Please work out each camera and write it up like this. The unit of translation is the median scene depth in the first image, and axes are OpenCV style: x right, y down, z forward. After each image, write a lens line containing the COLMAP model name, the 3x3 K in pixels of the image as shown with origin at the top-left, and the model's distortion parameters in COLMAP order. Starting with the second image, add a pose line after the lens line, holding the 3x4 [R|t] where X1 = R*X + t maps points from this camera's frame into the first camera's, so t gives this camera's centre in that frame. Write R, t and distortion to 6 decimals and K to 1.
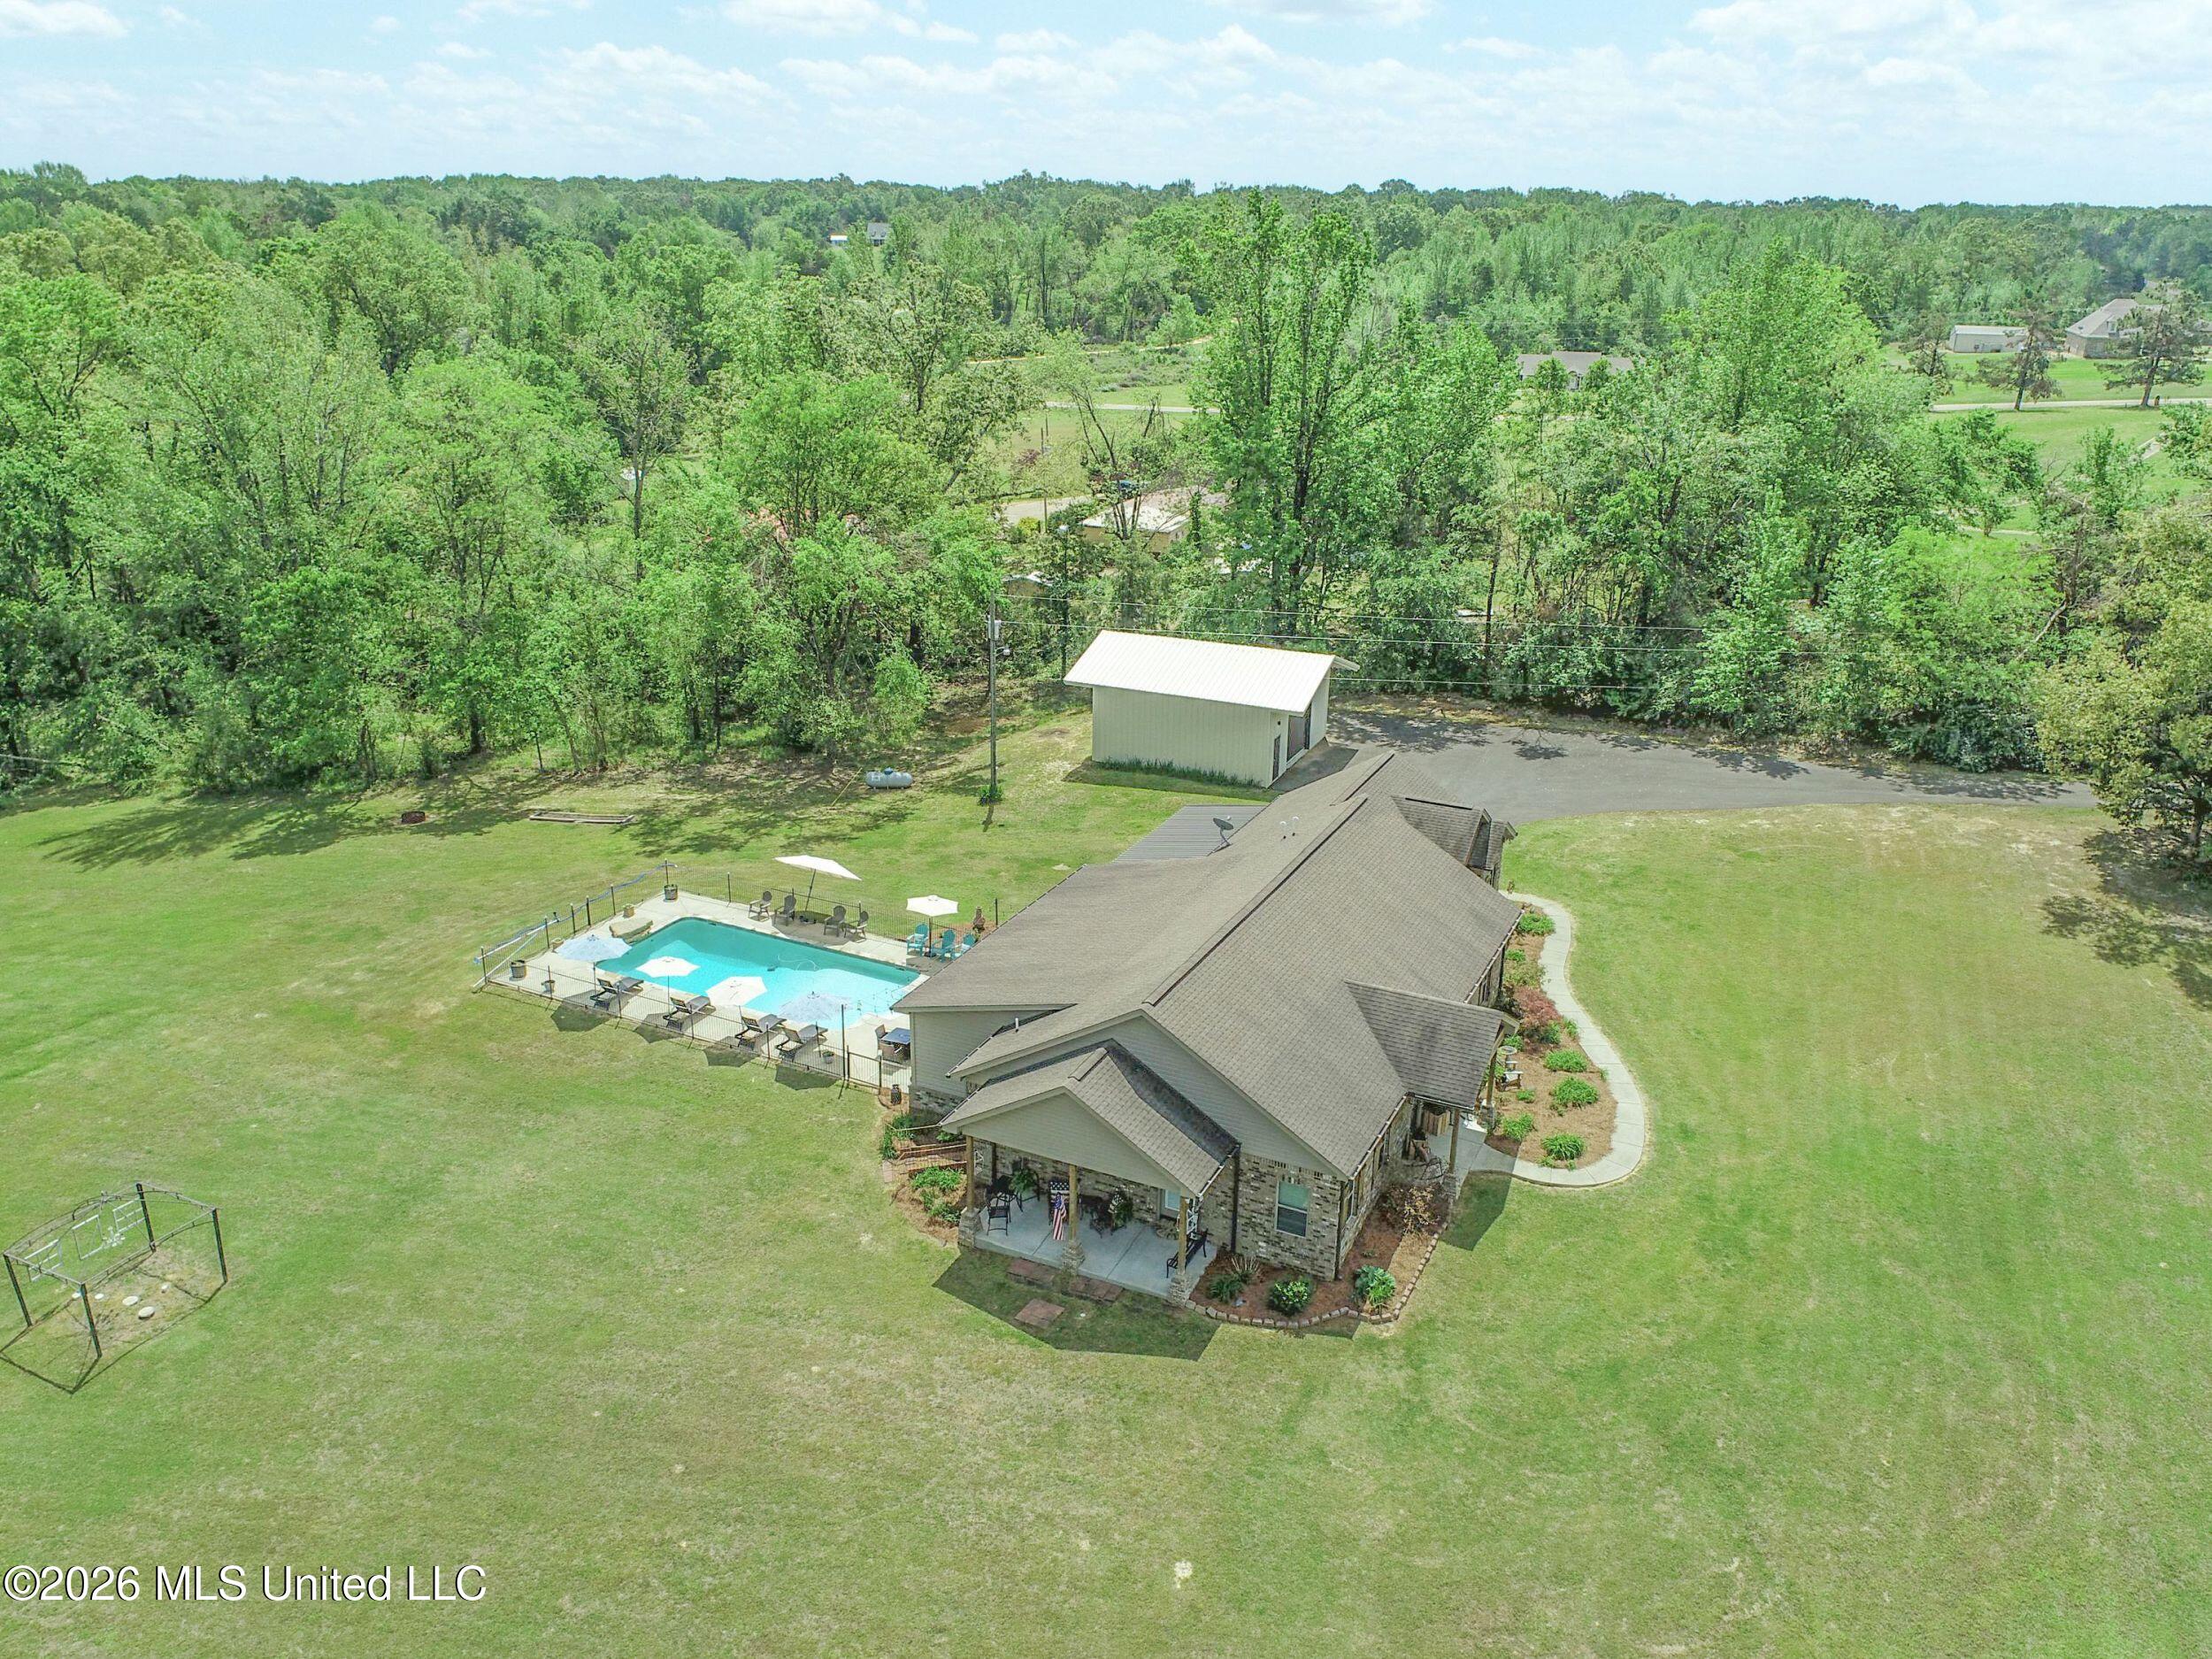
lens RADIAL K [[1694.3, 0, 1092.8], [0, 1694.3, 826.1], [0, 0, 1]] dist [-0.016722, 0.000549]
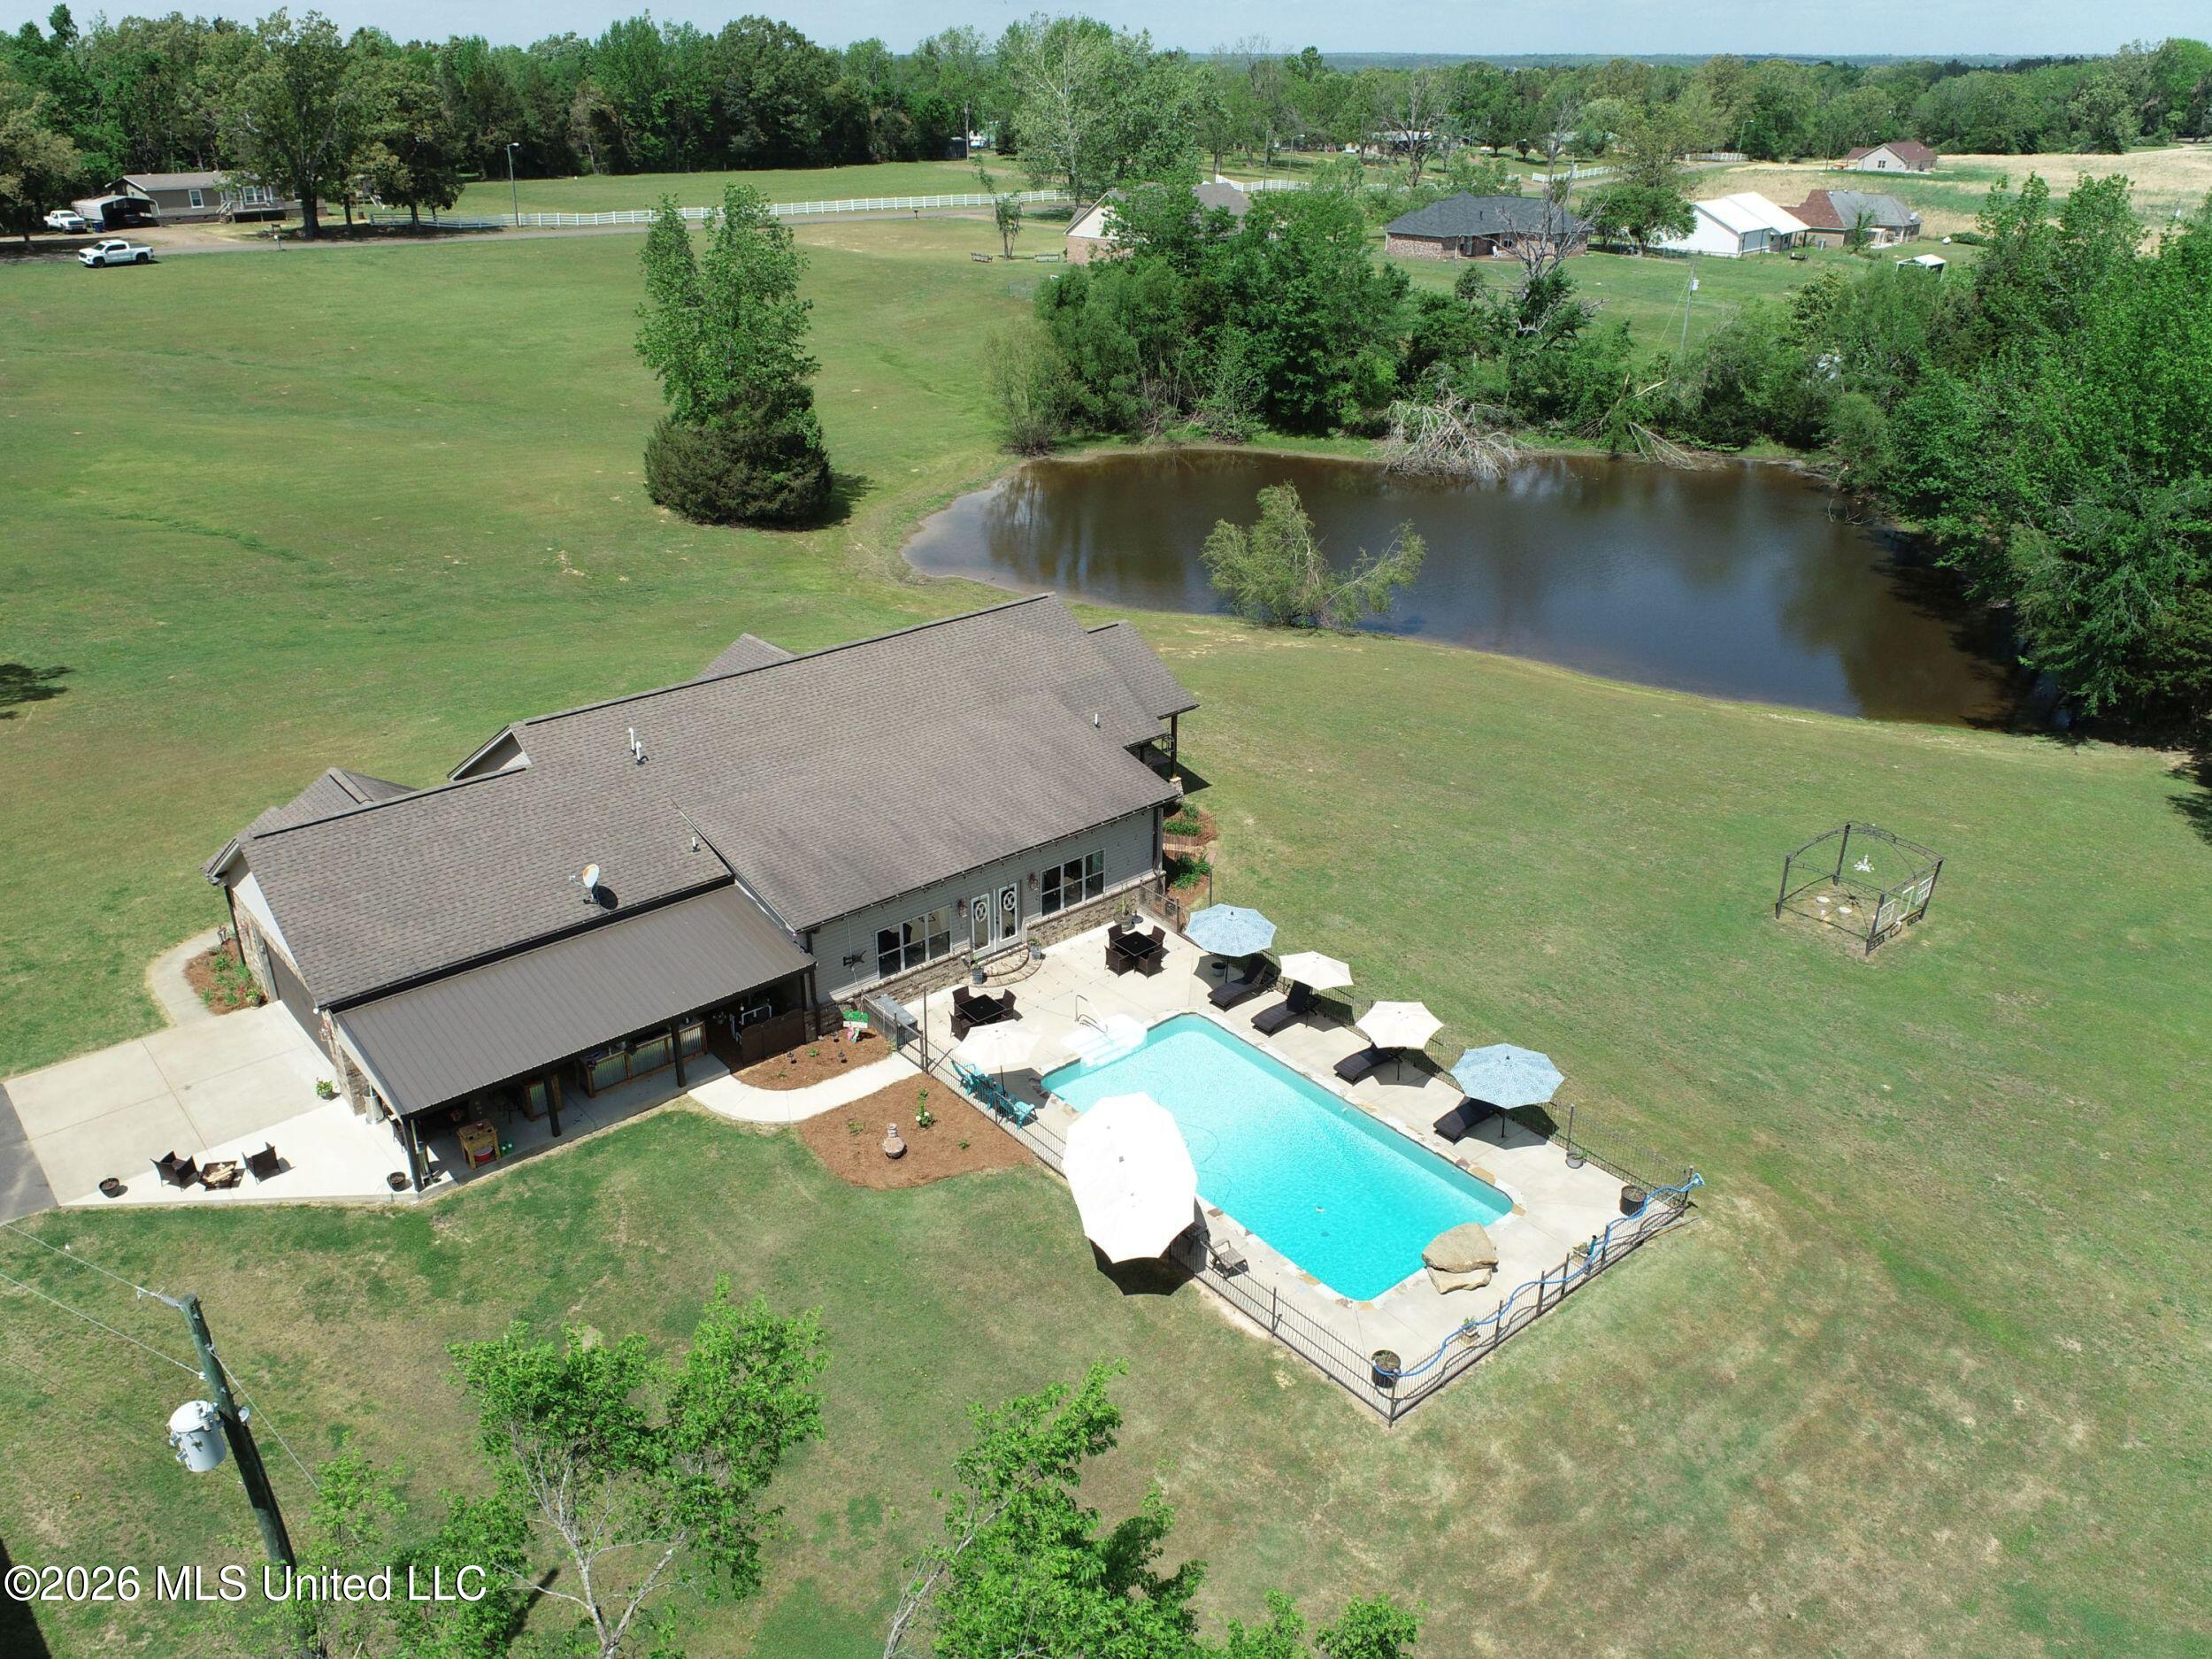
lens RADIAL K [[1655.3, 0, 1095.2], [0, 1655.3, 828.5], [0, 0, 1]] dist [-0.017825, 0.010422]
pose [[-0.915639, -0.182596, 0.358140, -0.418202], [0.125167, 0.717113, 0.685625, -0.535912], [-0.382019, 0.672613, -0.633762, 1.612080]]
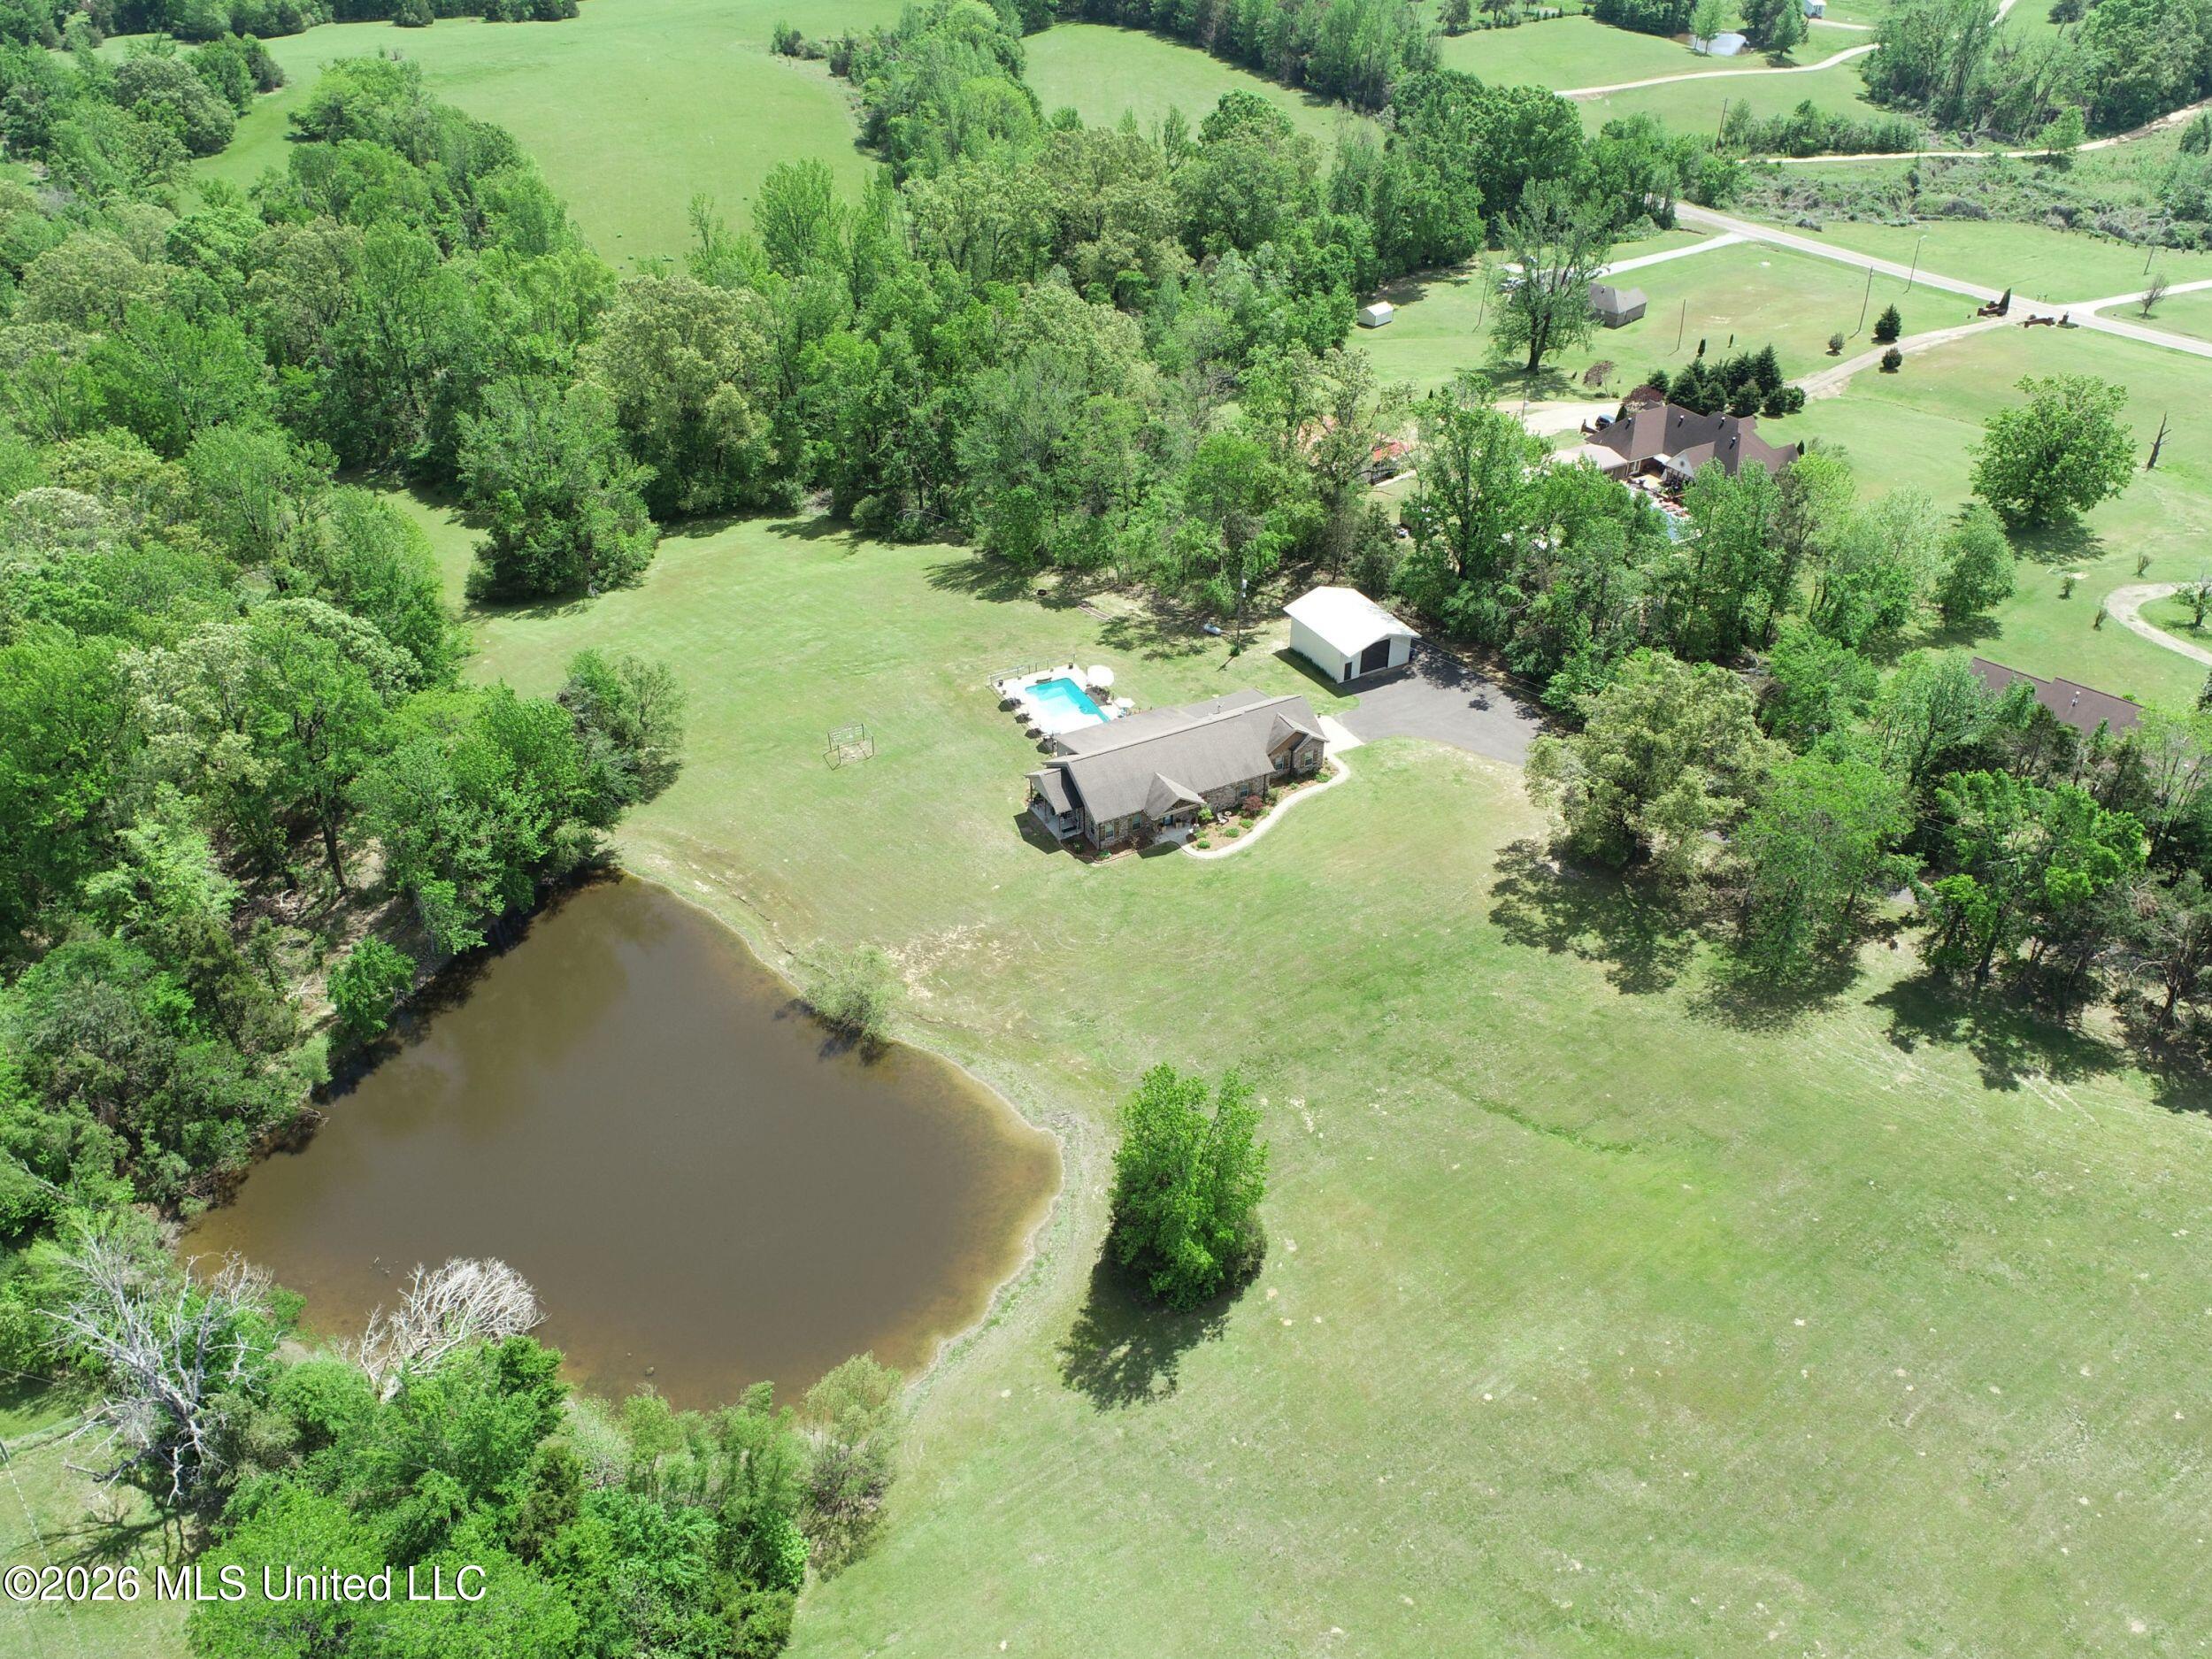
lens RADIAL K [[1694.3, 0, 1092.8], [0, 1694.3, 826.1], [0, 0, 1]] dist [-0.016722, 0.000549]
pose [[0.799974, 0.330913, -0.500538, 1.617622], [-0.192093, 0.931517, 0.308830, -0.750050], [0.568455, -0.150906, 0.808756, -1.609251]]
